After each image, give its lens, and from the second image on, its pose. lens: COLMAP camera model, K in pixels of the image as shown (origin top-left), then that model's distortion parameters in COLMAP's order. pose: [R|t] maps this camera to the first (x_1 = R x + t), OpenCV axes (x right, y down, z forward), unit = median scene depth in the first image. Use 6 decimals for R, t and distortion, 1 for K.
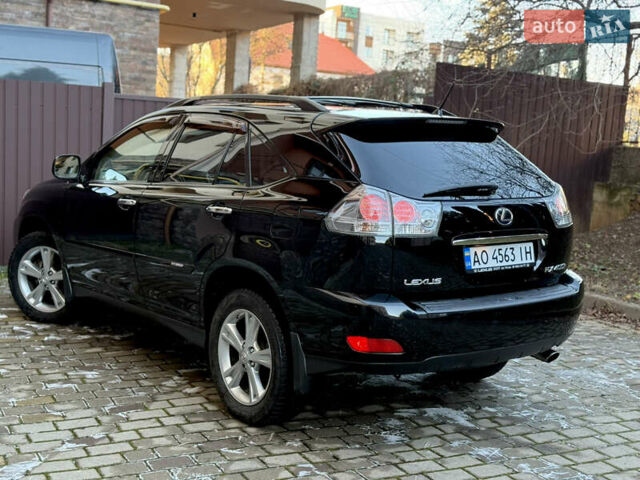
lens RADIAL K [[896.3, 0, 319.2], [0, 896.3, 241.9], [0, 0, 1]] dist [0.107935, 0.000000]
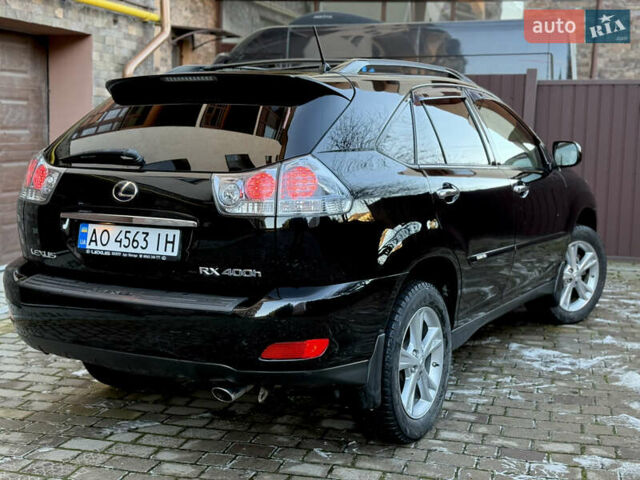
lens RADIAL K [[896.3, 0, 314.5], [0, 896.3, 237.7], [0, 0, 1]] dist [0.107935, 0.000000]
pose [[0.341901, 0.084177, -0.935958, 0.979113], [-0.099514, 0.993623, 0.053011, -0.044174], [0.934452, 0.075016, 0.348097, 0.843290]]
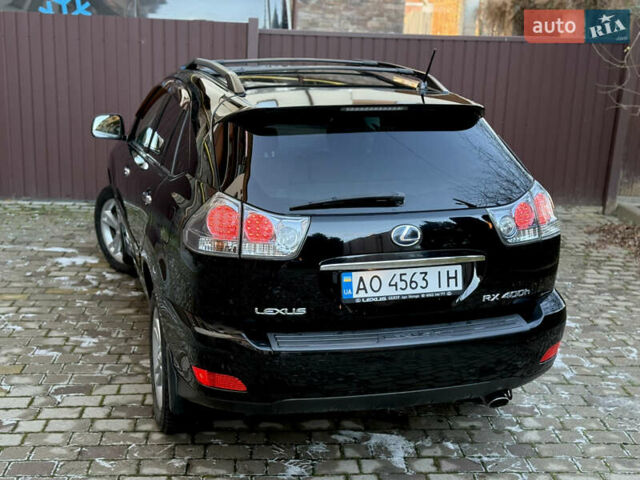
lens RADIAL K [[896.3, 0, 314.7], [0, 896.3, 241.7], [0, 0, 1]] dist [0.107935, 0.000000]
pose [[0.925110, 0.077335, -0.371739, 0.411875], [-0.034727, 0.992168, 0.119985, -0.111812], [0.378107, -0.098090, 0.920551, 0.213399]]
